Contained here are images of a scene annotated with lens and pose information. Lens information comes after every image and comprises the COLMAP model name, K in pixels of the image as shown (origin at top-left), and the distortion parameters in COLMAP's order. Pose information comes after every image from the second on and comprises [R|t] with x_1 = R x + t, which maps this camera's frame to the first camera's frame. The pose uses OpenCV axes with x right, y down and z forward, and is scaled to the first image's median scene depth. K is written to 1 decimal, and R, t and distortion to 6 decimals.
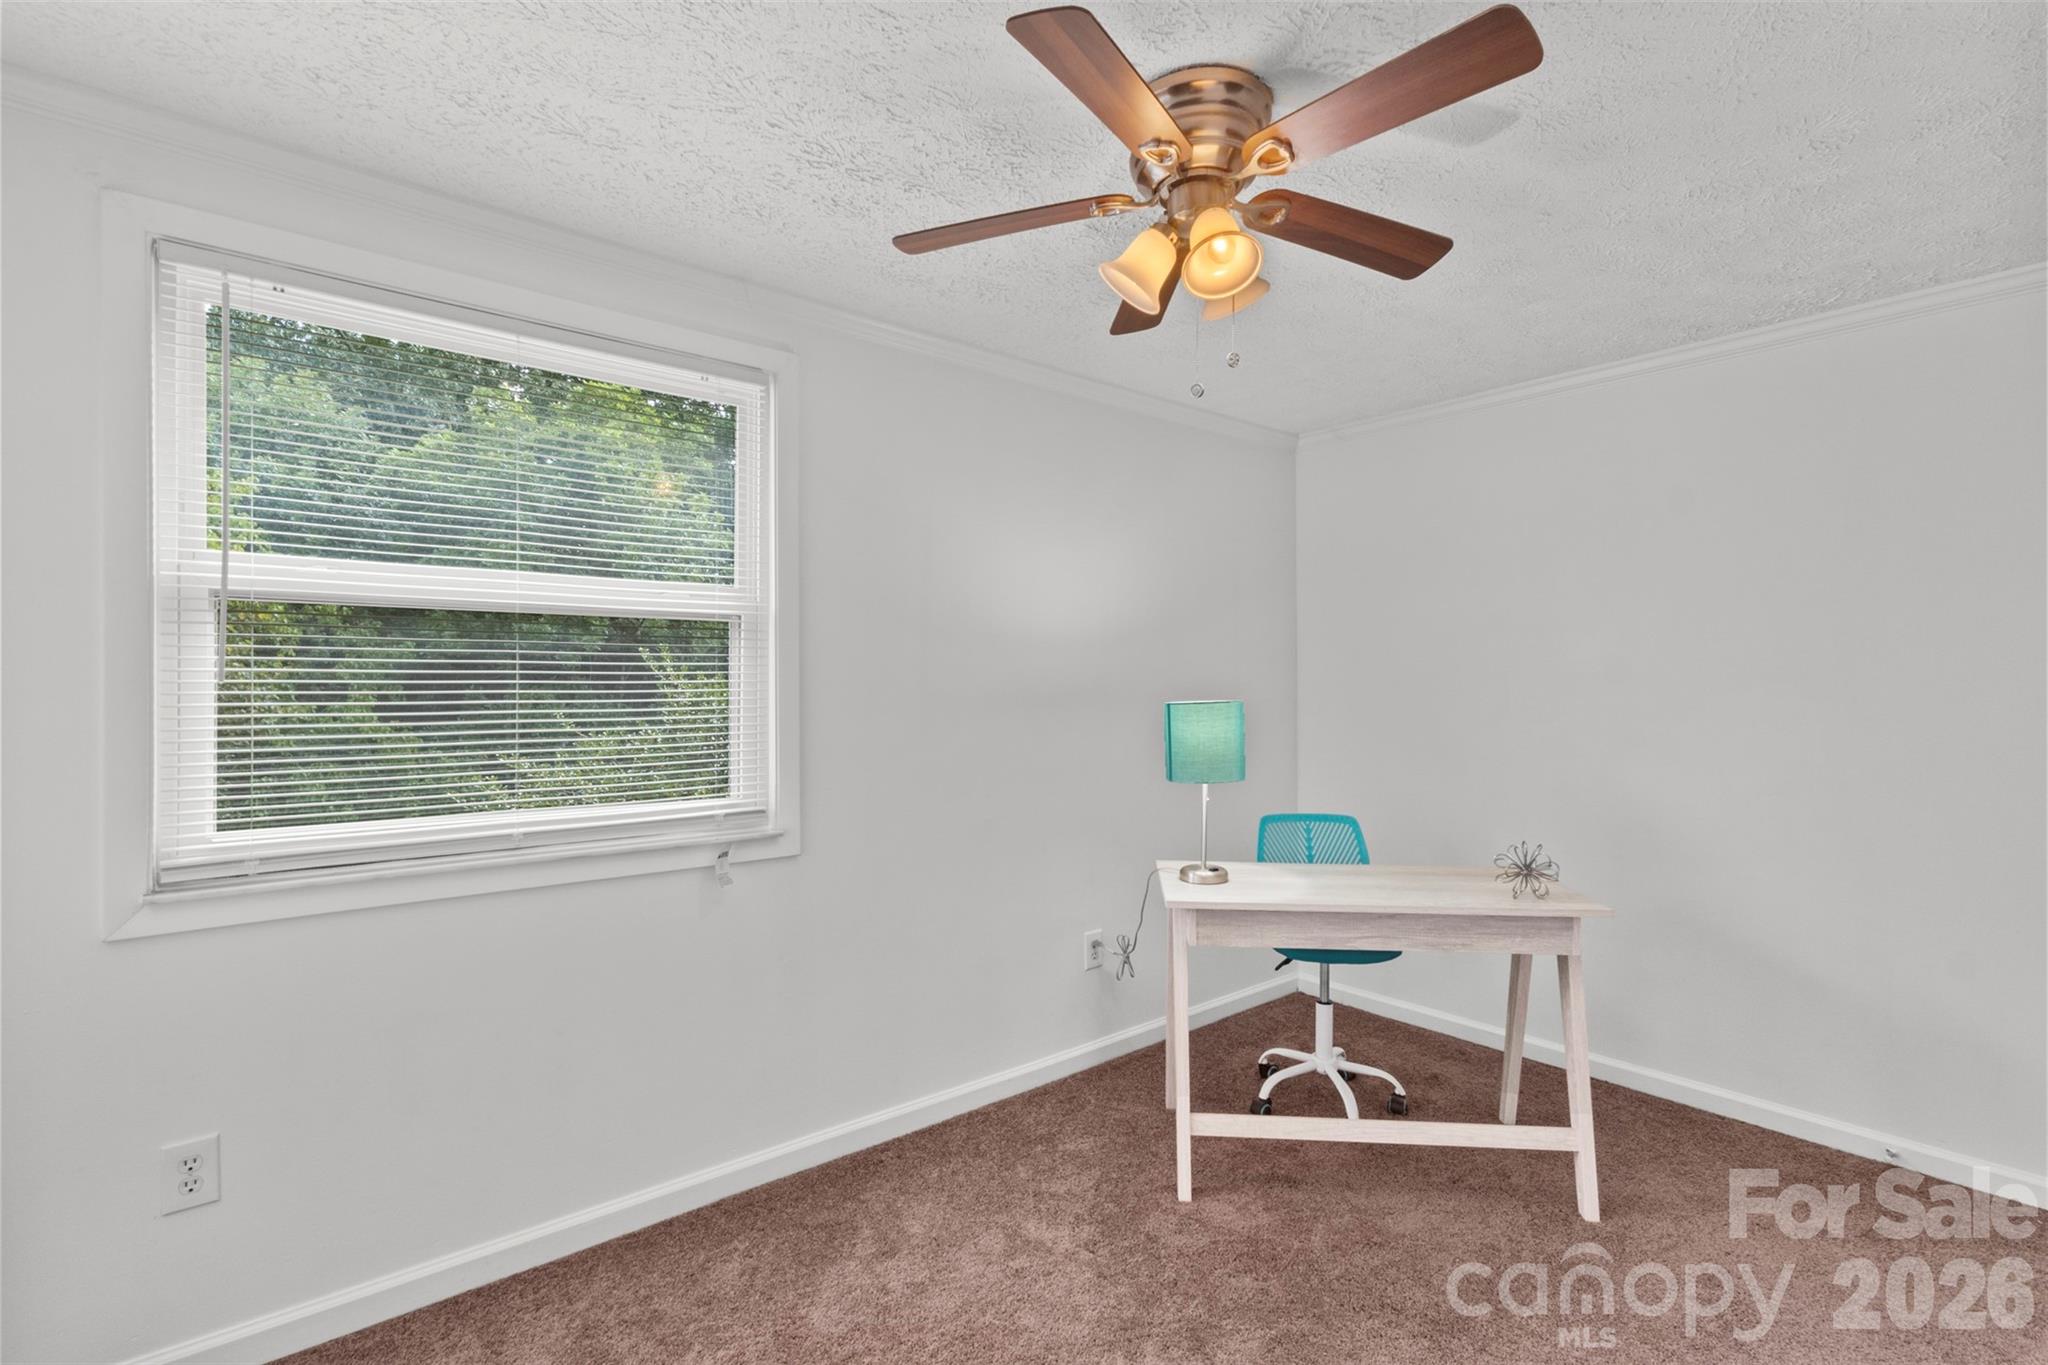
lens RADIAL K [[948.8, 0, 1027.9], [0, 948.8, 693.9], [0, 0, 1]] dist [0.012173, -0.000380]
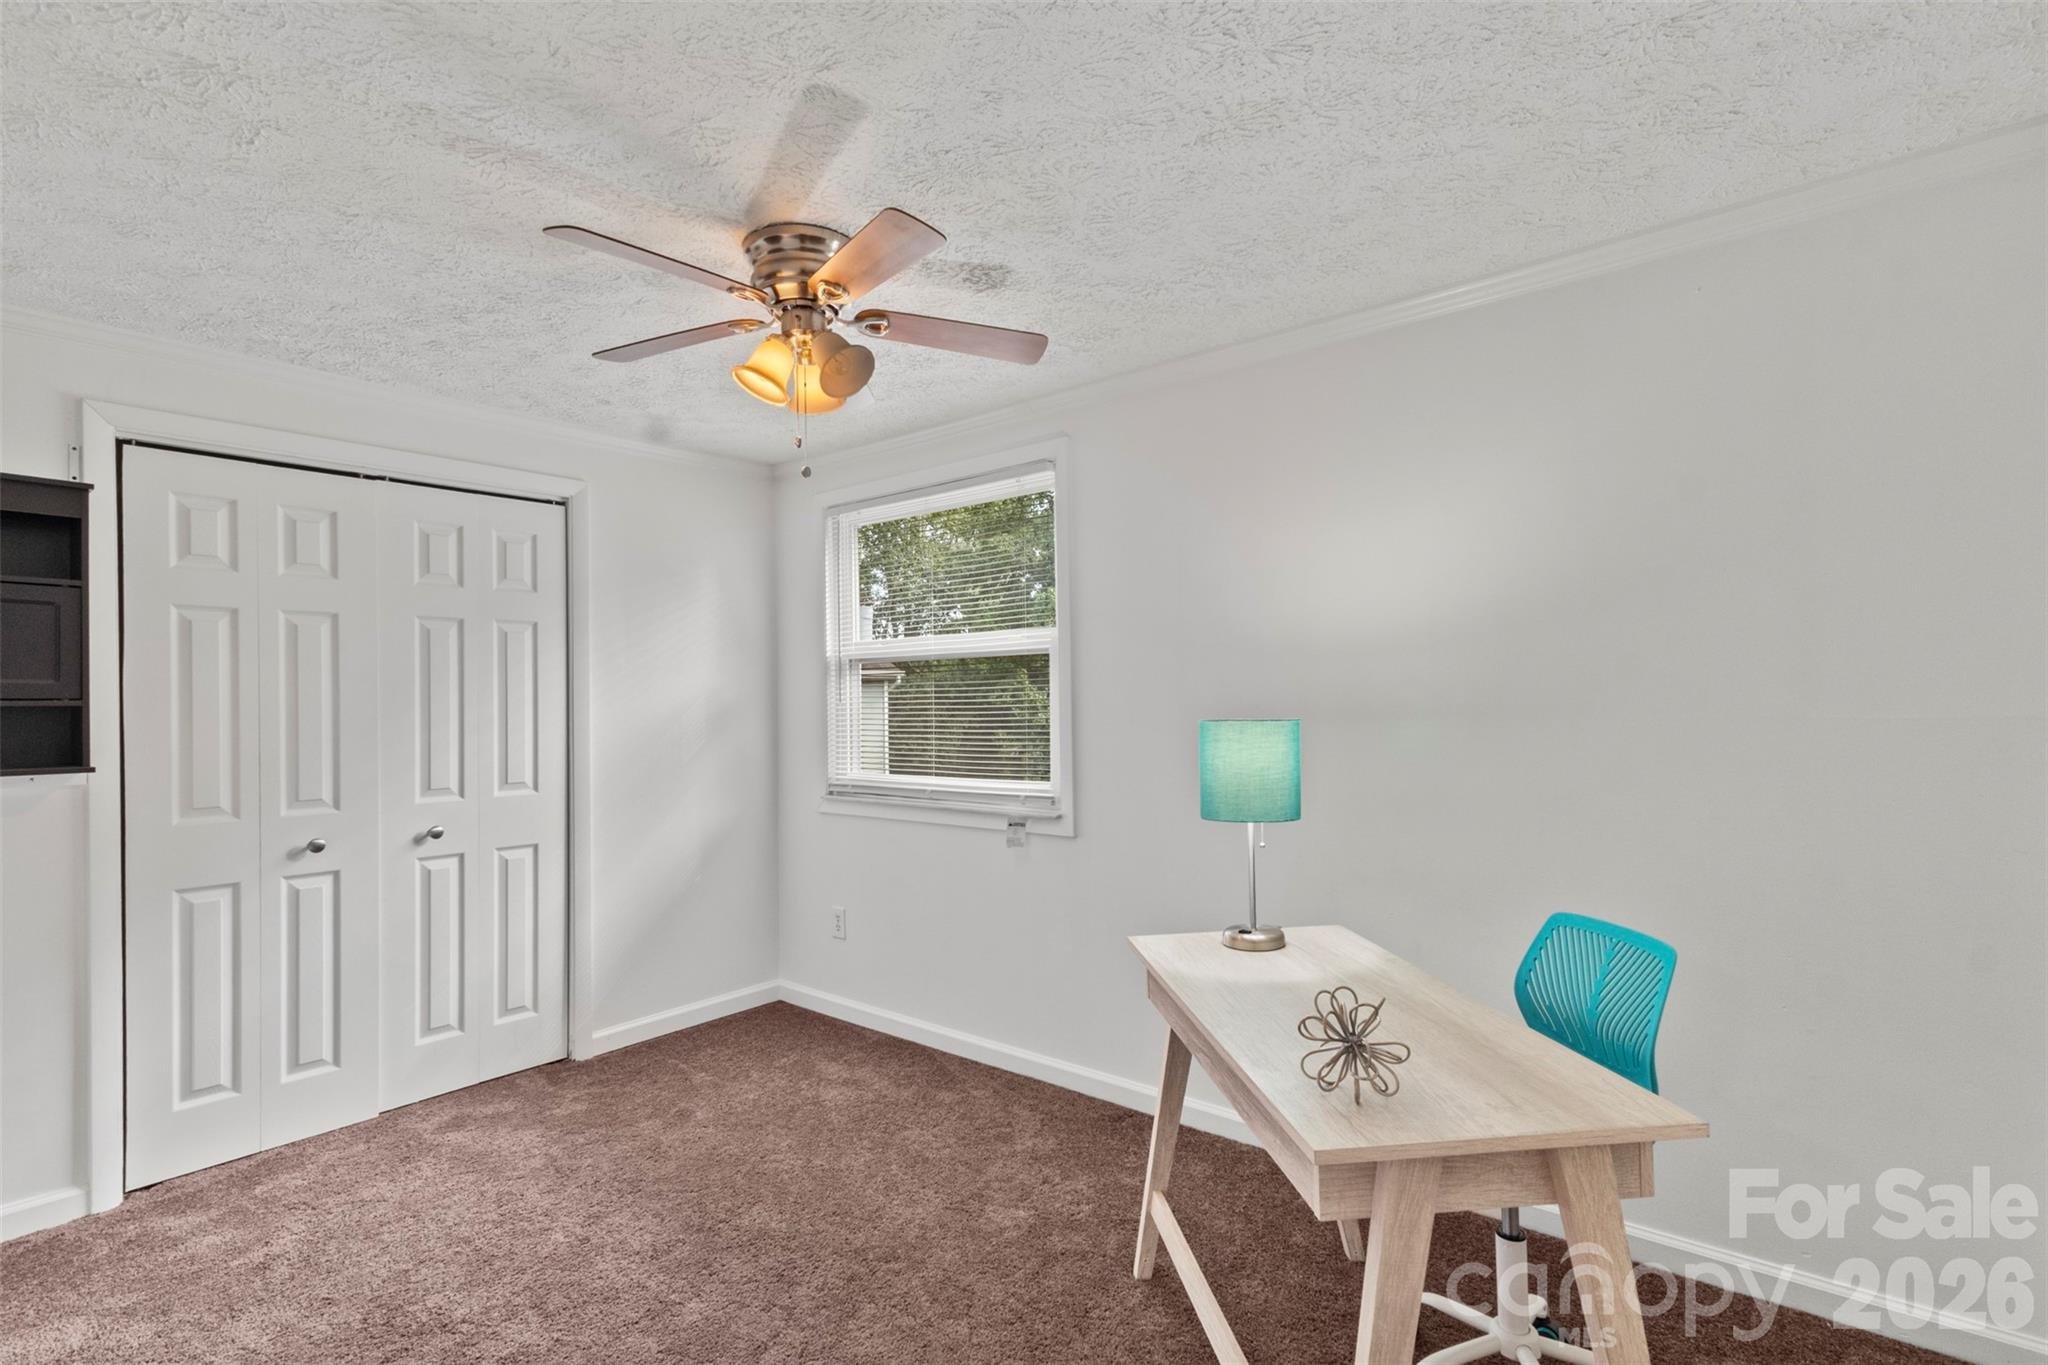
lens RADIAL K [[948.8, 0, 1027.4], [0, 948.8, 684.8], [0, 0, 1]] dist [0.012173, -0.000380]
pose [[0.212557, -0.009913, -0.977098, 1.124660], [0.016307, 0.999845, -0.006596, -0.025558], [0.977013, -0.014532, 0.212686, 0.786591]]
